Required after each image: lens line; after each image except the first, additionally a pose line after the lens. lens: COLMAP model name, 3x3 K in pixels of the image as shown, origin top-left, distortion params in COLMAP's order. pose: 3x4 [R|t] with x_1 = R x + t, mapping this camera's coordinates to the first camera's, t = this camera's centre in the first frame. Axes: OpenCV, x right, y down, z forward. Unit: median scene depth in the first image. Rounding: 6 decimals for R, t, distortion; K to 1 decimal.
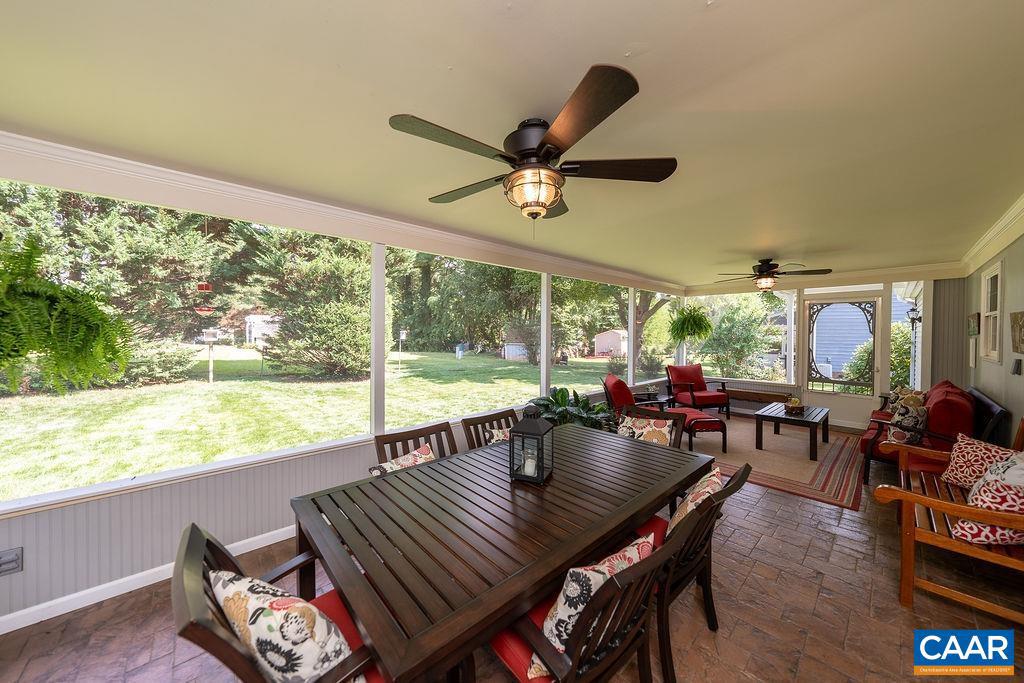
lens RADIAL K [[347.5, 0, 510.1], [0, 347.5, 339.4], [0, 0, 1]] dist [-0.002656, 0.000569]
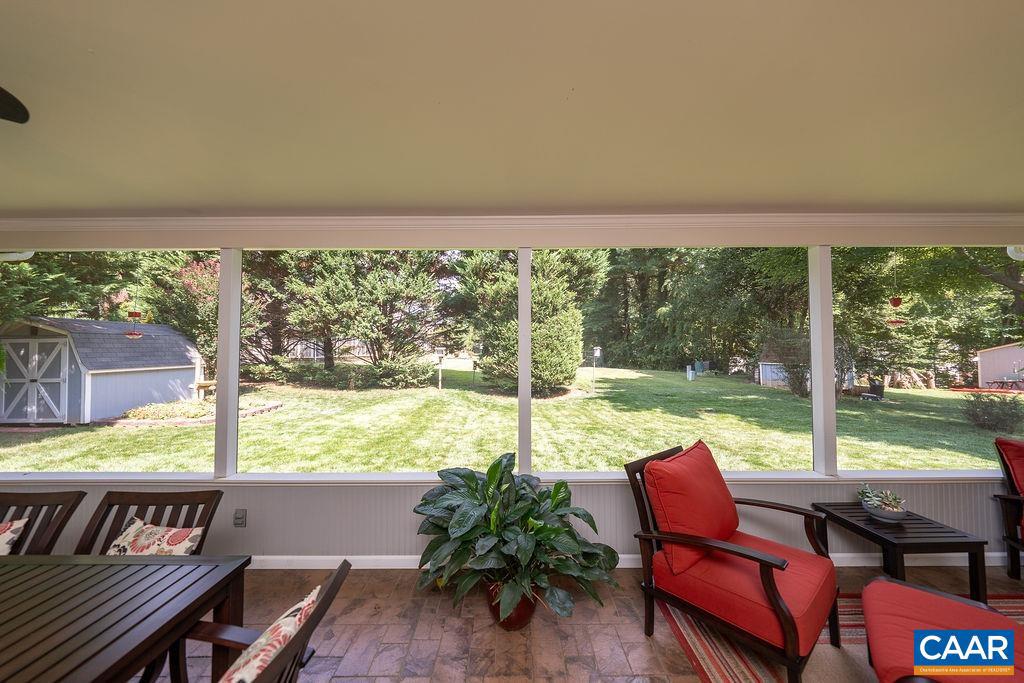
lens RADIAL K [[347.5, 0, 509.6], [0, 347.5, 336.1], [0, 0, 1]] dist [-0.002656, 0.000569]
pose [[0.742596, -0.029415, -0.669094, 0.166673], [-0.006788, 0.998653, -0.051438, -0.005937], [0.669706, 0.042739, 0.741396, 0.201082]]
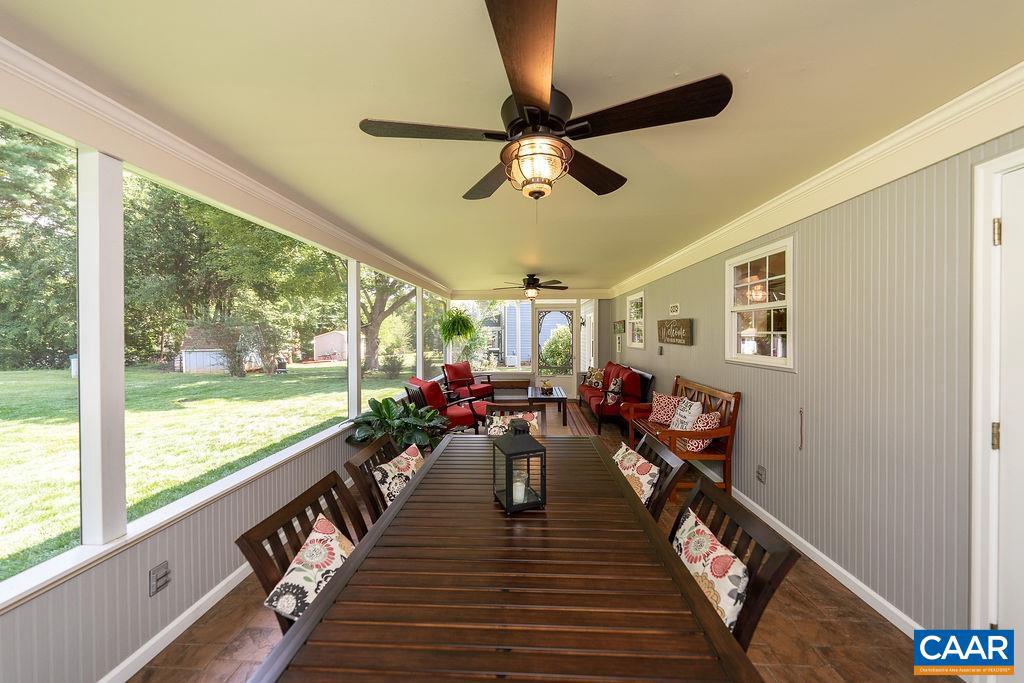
lens RADIAL K [[347.5, 0, 511.9], [0, 347.5, 335.4], [0, 0, 1]] dist [-0.002656, 0.000569]
pose [[0.705720, -0.009497, 0.708427, -0.077427], [0.019673, 0.999787, -0.006195, -0.000897], [-0.708217, 0.018308, 0.705757, 0.058533]]
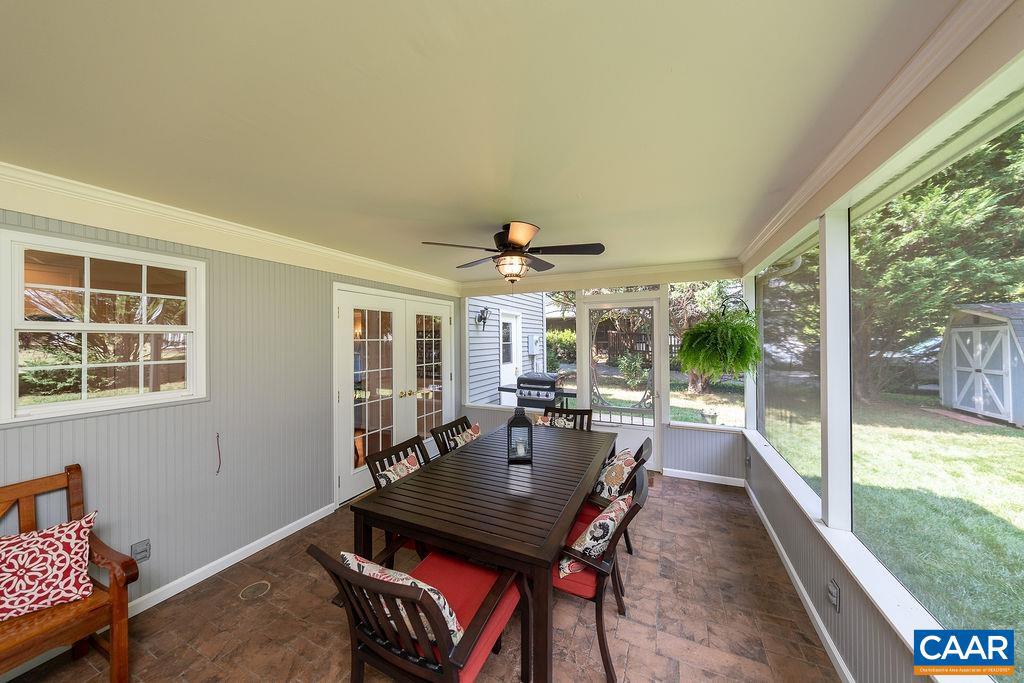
lens RADIAL K [[347.5, 0, 511.3], [0, 347.5, 335.6], [0, 0, 1]] dist [-0.002656, 0.000569]
pose [[-0.915300, 0.000975, -0.402771, 0.093787], [-0.005550, 0.999872, 0.015033, -0.017877], [0.402734, 0.015995, -0.915177, 0.321275]]
